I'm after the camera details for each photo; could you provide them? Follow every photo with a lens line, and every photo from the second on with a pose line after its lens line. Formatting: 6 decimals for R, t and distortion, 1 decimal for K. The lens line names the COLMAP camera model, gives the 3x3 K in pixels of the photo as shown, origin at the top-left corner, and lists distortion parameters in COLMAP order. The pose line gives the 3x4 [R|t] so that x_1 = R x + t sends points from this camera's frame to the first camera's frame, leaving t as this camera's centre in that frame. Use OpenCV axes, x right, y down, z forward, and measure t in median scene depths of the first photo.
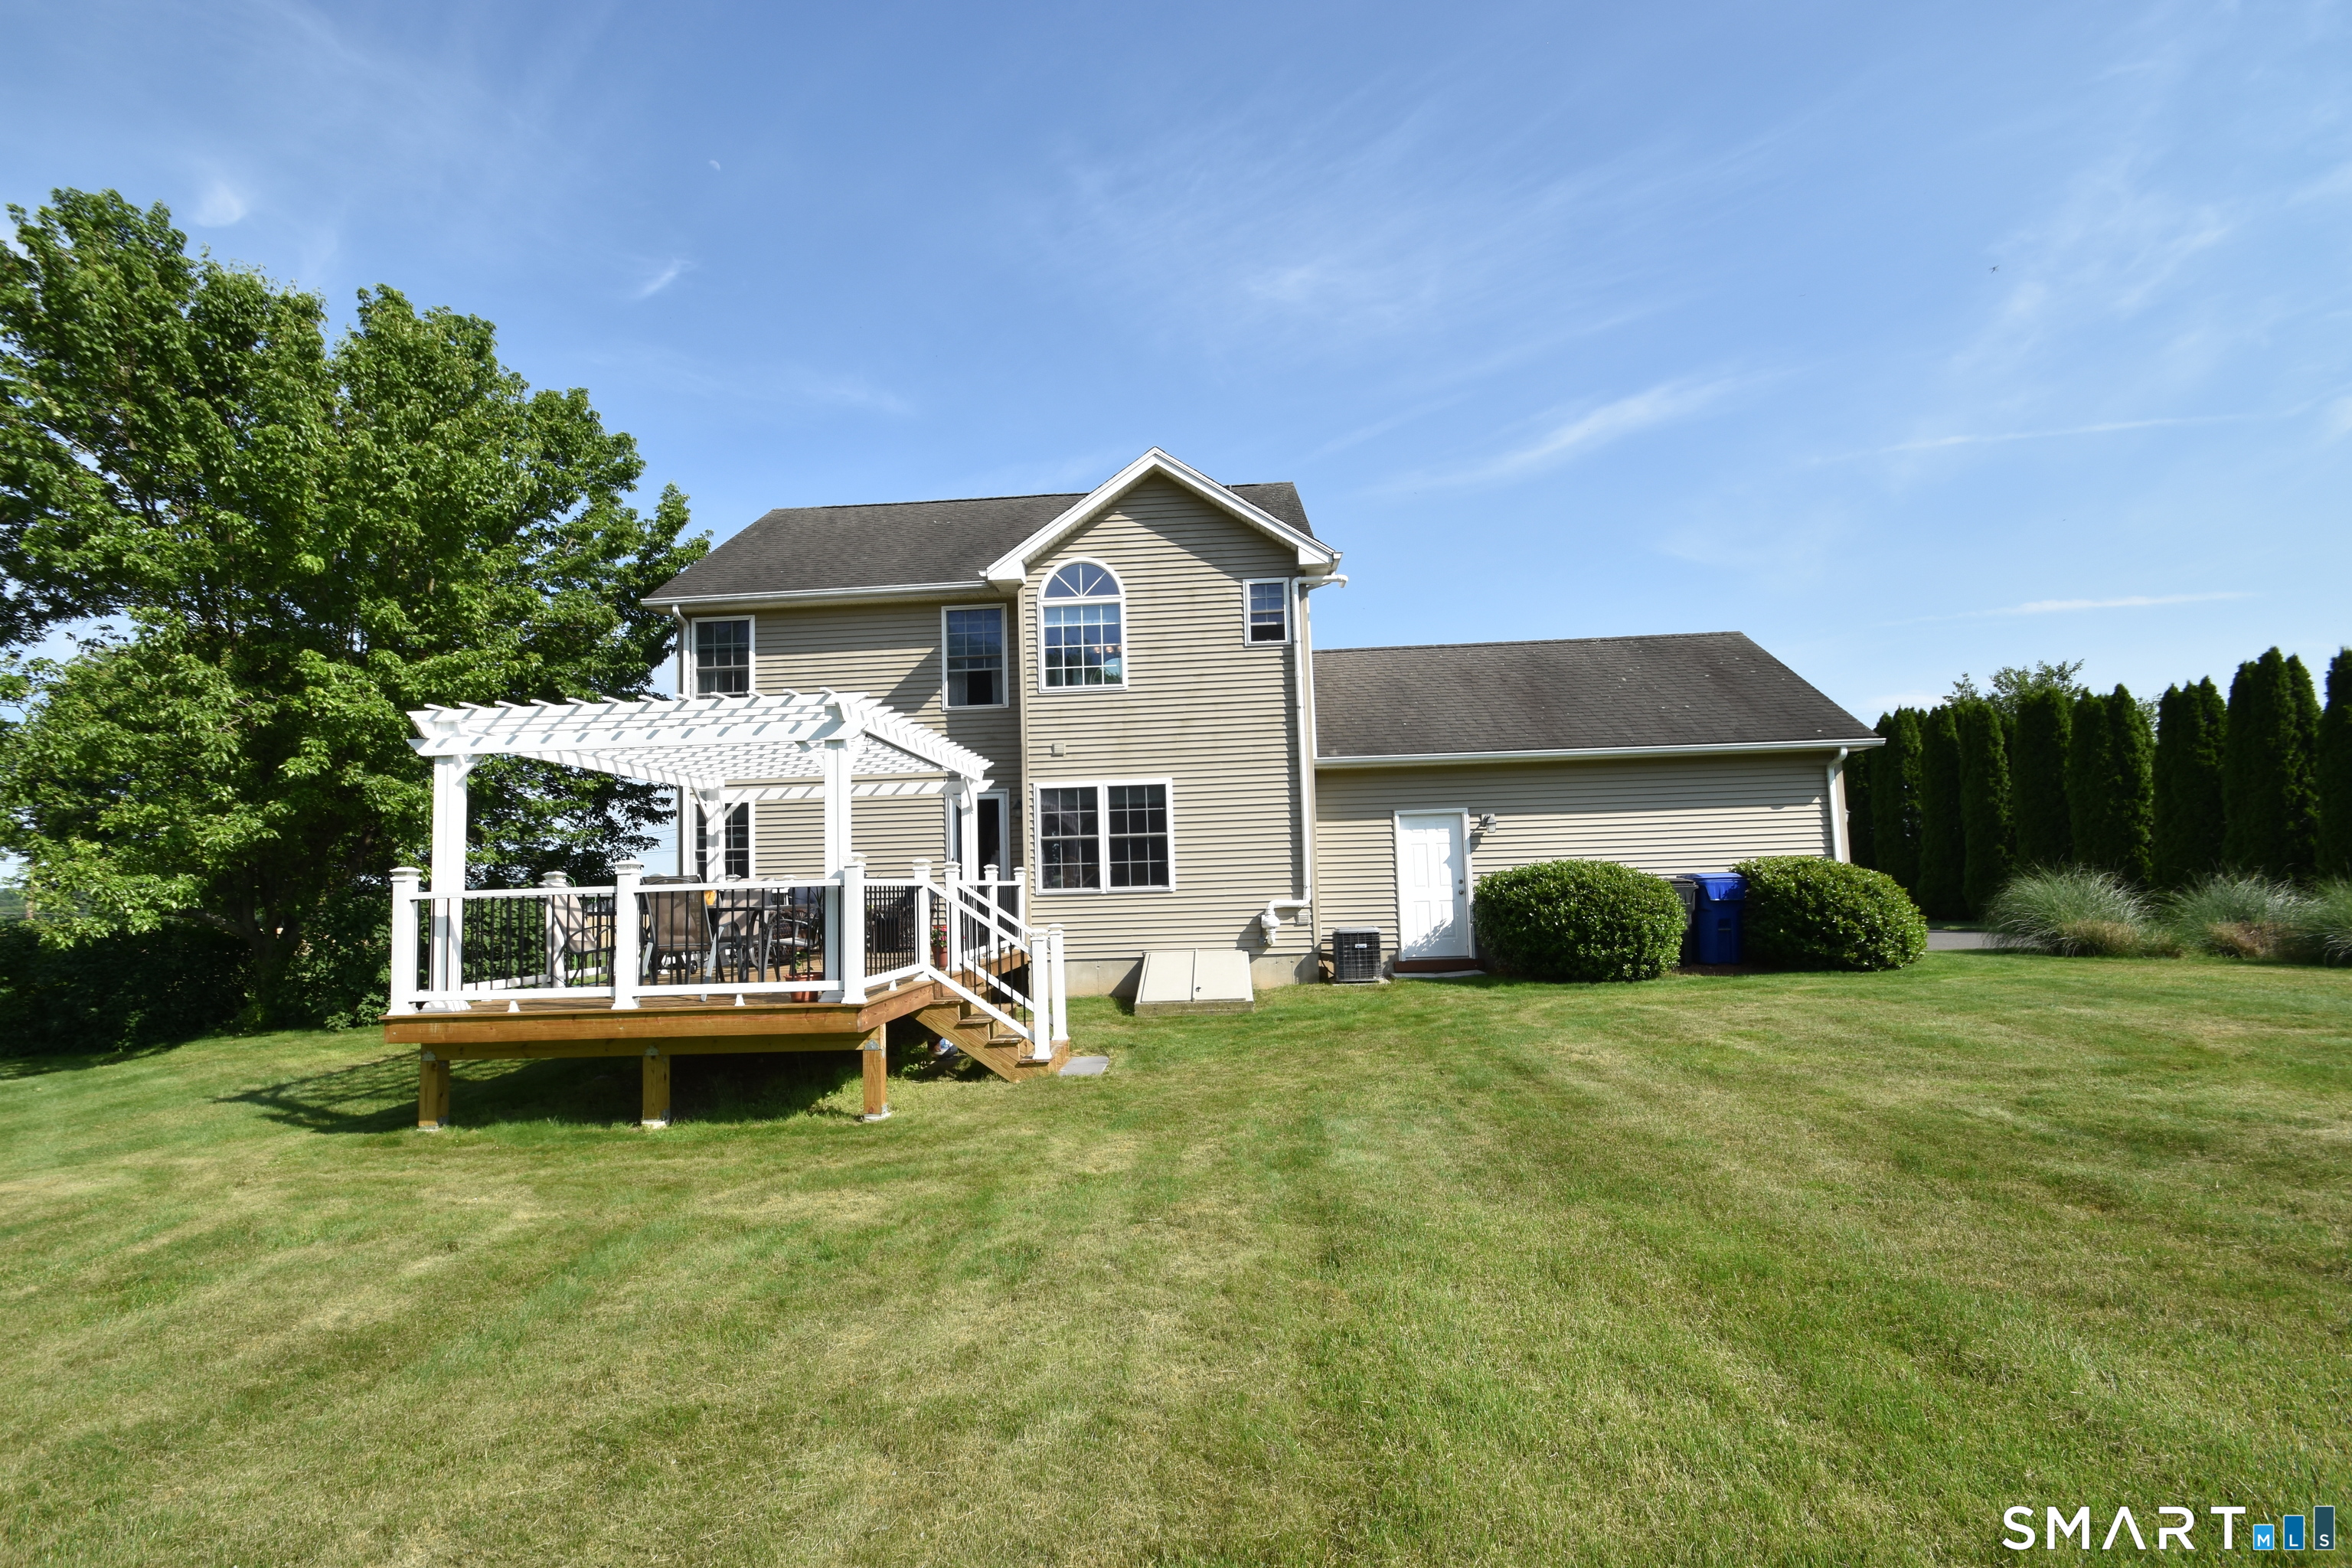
lens RADIAL K [[984.3, 0, 1176.0], [0, 984.3, 784.0], [0, 0, 1]] dist [0.064622, -0.000013]
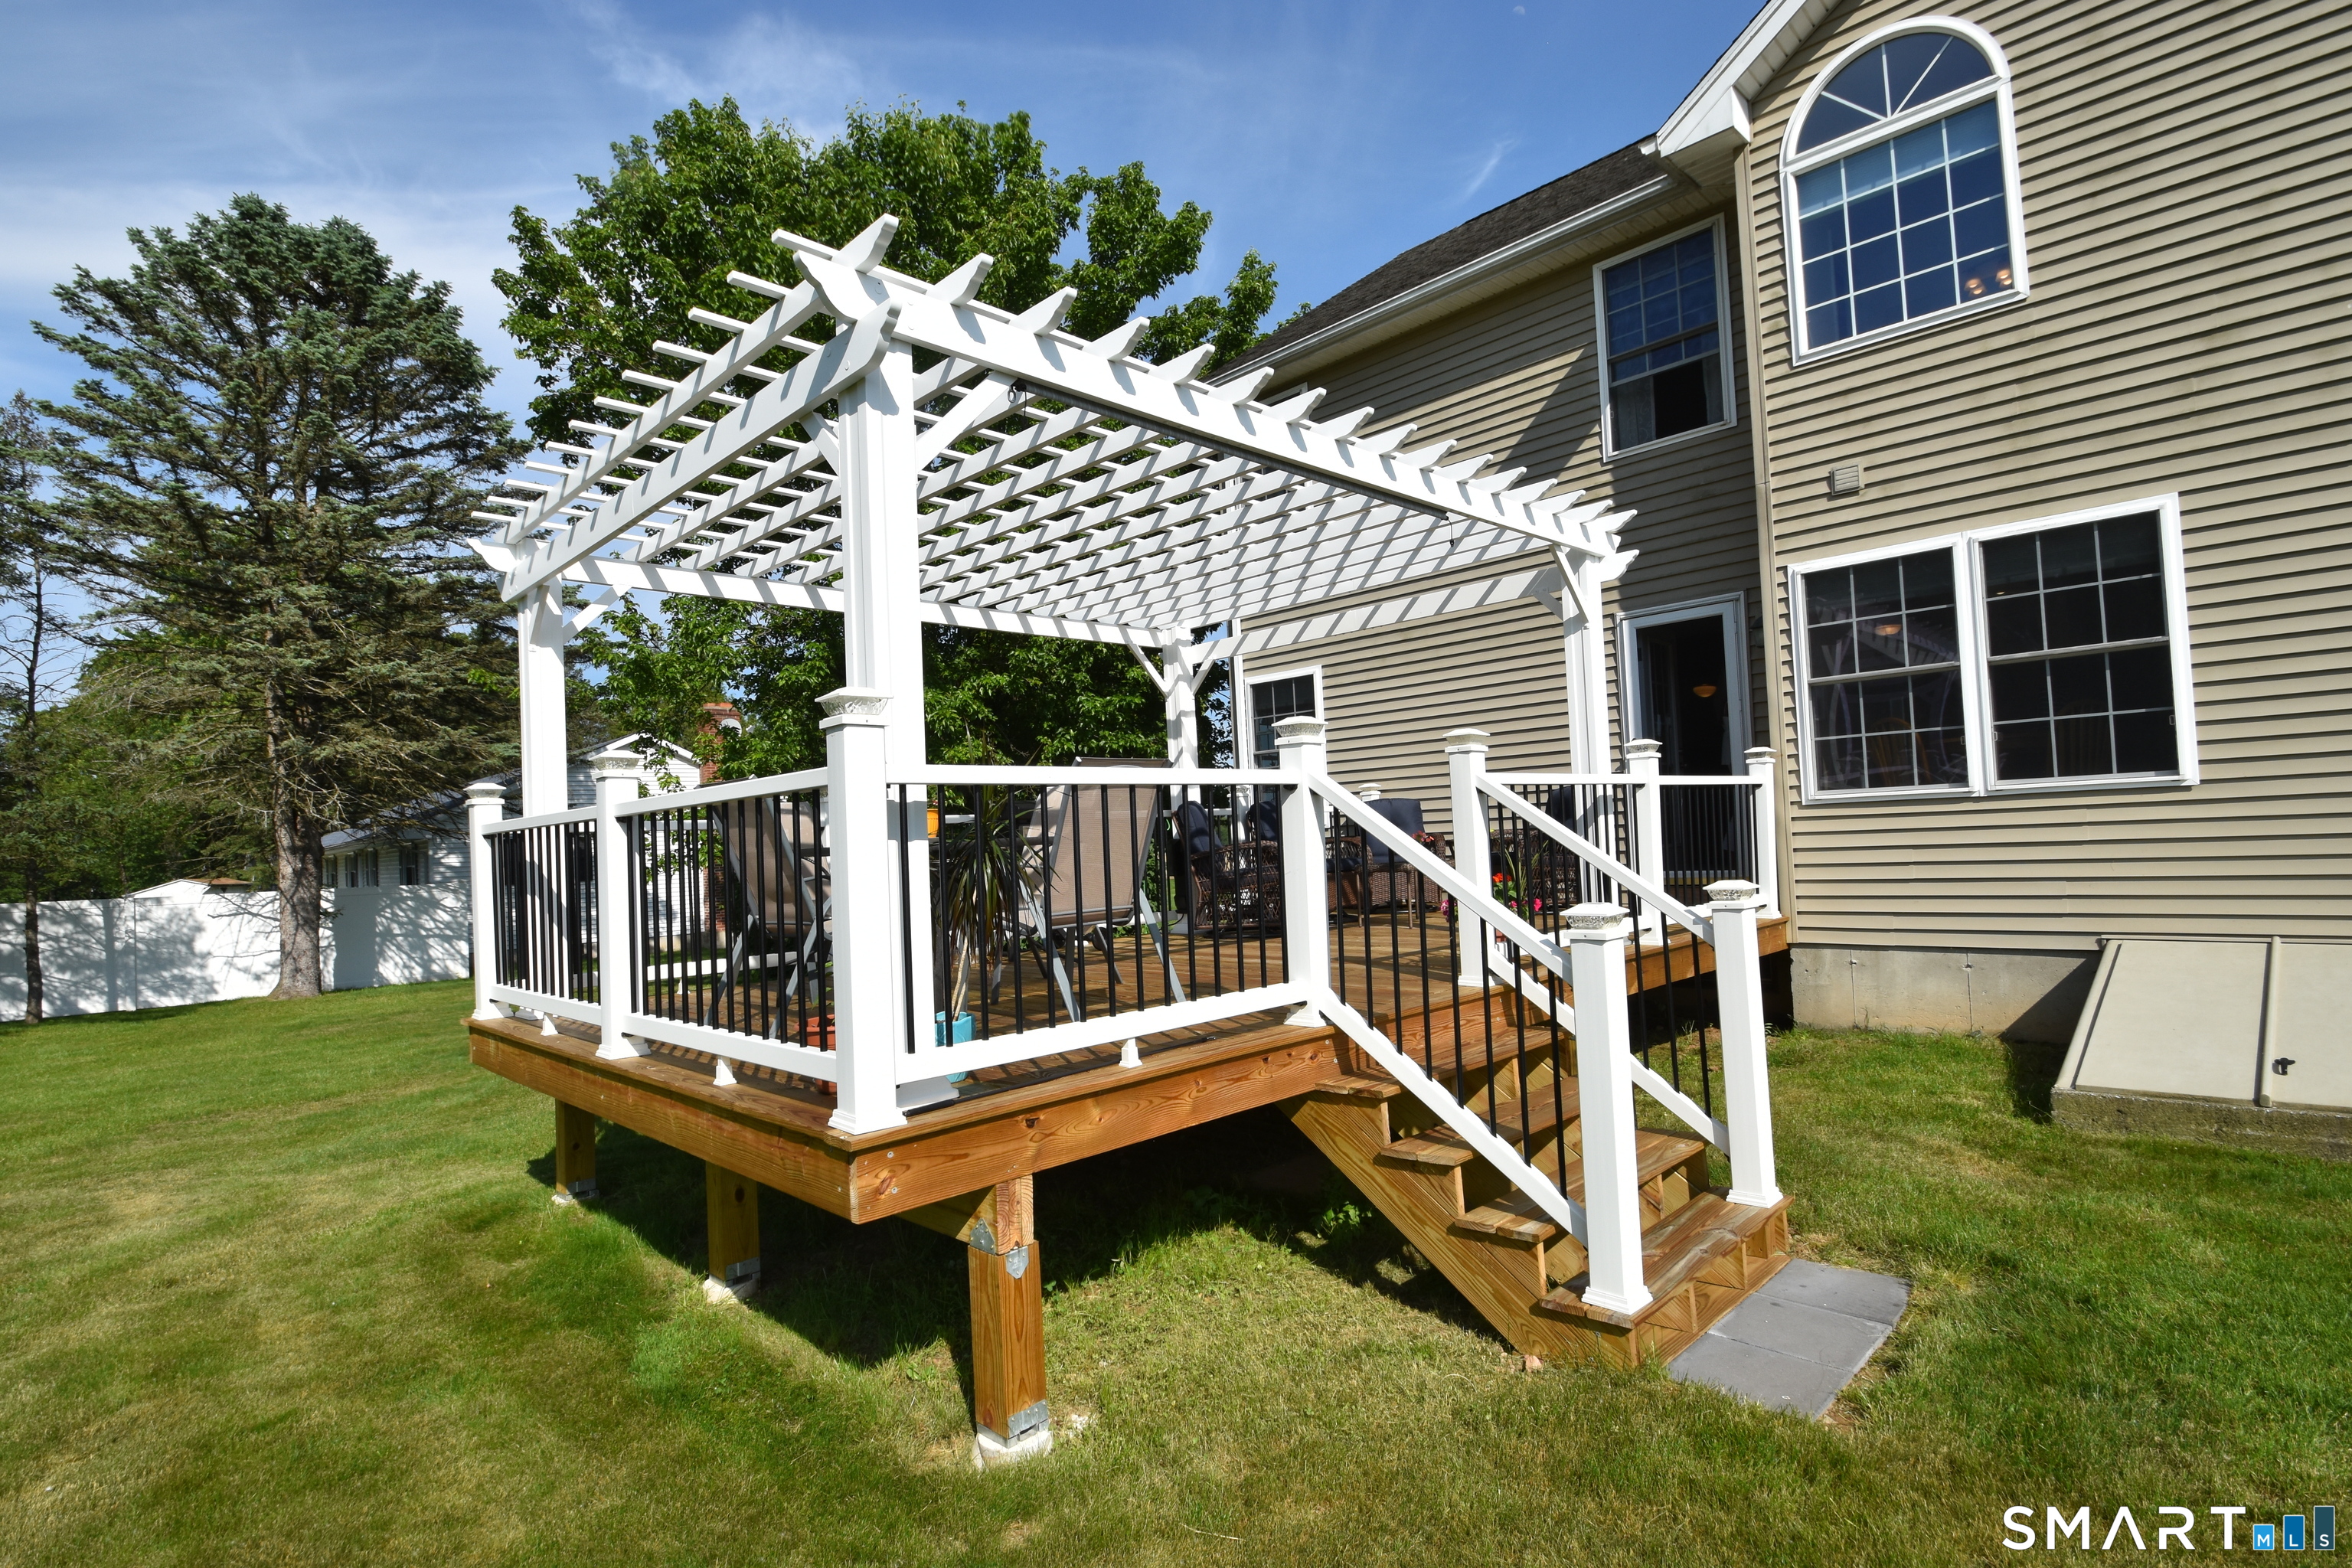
lens RADIAL K [[1129.3, 0, 1174.5], [0, 1129.3, 819.7], [0, 0, 1]] dist [0.011529, -0.023397]
pose [[0.725963, -0.020538, -0.687427, 0.009279], [0.099000, 0.992264, 0.074904, 0.049671], [0.680570, -0.122433, 0.722381, 0.408327]]
